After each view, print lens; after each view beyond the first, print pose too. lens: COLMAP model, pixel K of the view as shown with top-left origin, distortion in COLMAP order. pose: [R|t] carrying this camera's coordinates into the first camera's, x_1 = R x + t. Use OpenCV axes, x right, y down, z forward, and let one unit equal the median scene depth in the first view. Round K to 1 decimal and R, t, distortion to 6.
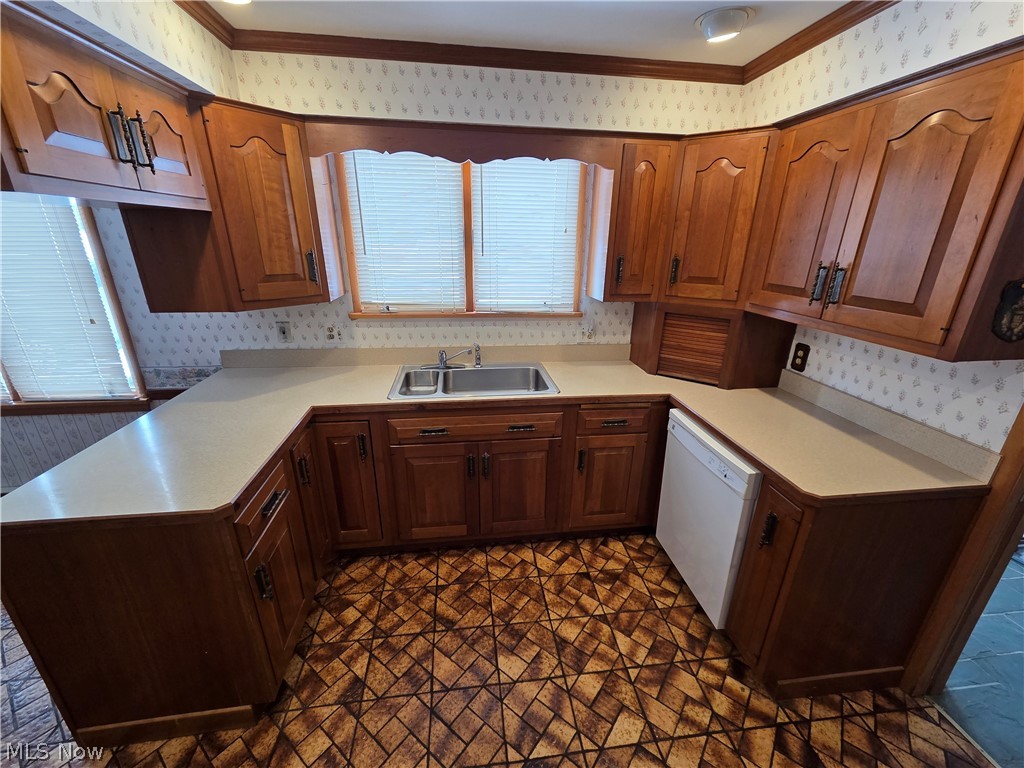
lens RADIAL K [[419.6, 0, 514.2], [0, 419.6, 397.3], [0, 0, 1]] dist [0.002009, -0.000142]
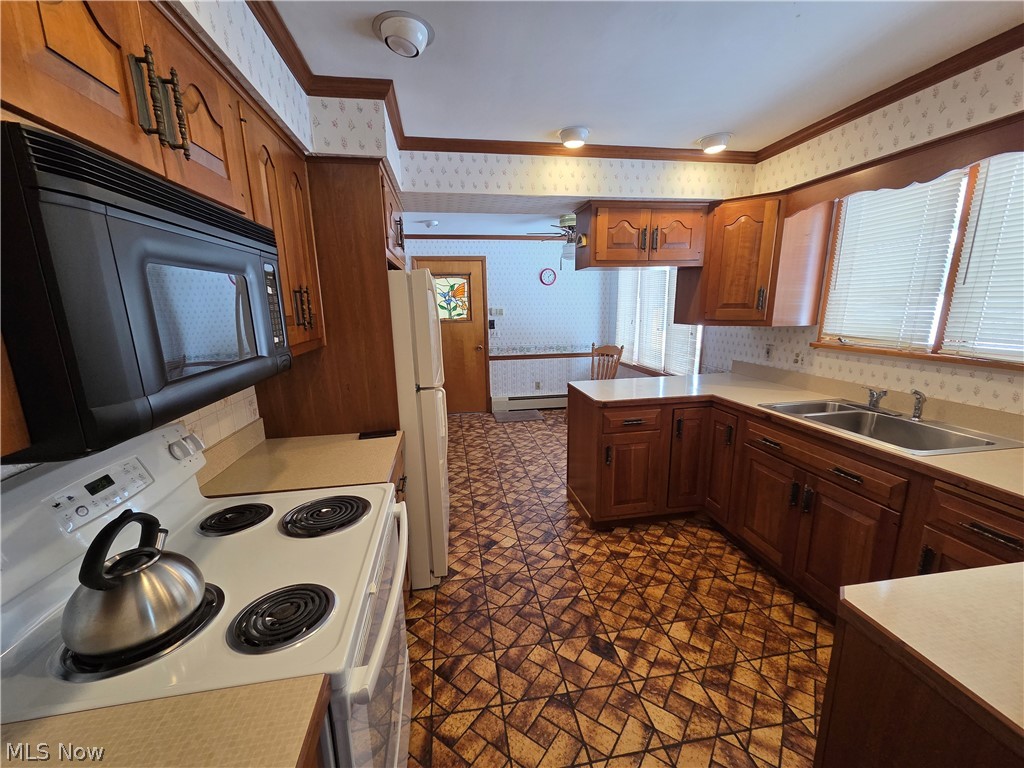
lens RADIAL K [[419.6, 0, 514.2], [0, 419.6, 397.3], [0, 0, 1]] dist [0.002009, -0.000142]
pose [[0.030170, 0.202870, -0.978741, 0.926282], [-0.339599, 0.923020, 0.180852, 0.002749], [0.940086, 0.326923, 0.096741, 0.253864]]
